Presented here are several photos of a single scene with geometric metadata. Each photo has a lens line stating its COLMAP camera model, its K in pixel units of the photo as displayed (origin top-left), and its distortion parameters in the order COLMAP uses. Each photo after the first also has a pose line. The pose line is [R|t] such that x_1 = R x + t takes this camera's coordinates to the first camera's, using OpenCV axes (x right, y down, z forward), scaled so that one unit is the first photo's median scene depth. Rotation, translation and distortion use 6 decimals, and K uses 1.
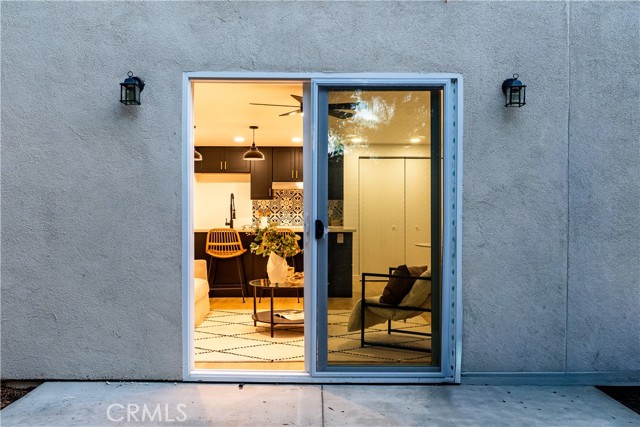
lens RADIAL K [[533.2, 0, 319.4], [0, 533.2, 213.4], [0, 0, 1]] dist [-0.001487, 0.006741]
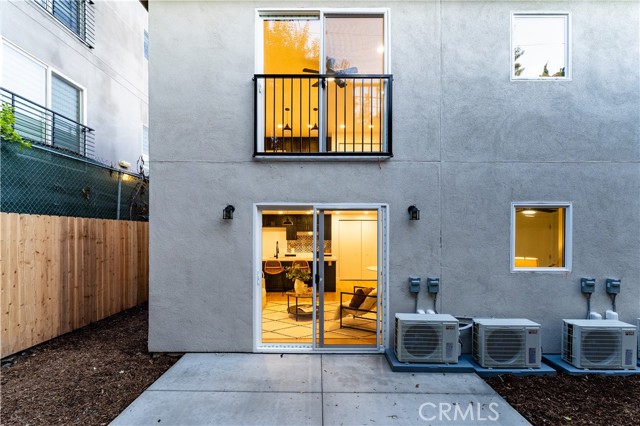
lens RADIAL K [[260.4, 0, 319.6], [0, 260.4, 232.1], [0, 0, 1]] dist [0.001187, 0.000020]
pose [[0.999996, -0.002645, -0.001124, 0.000864], [0.002629, 0.999895, -0.014279, -0.105275], [0.001162, 0.014276, 0.999897, -0.005125]]
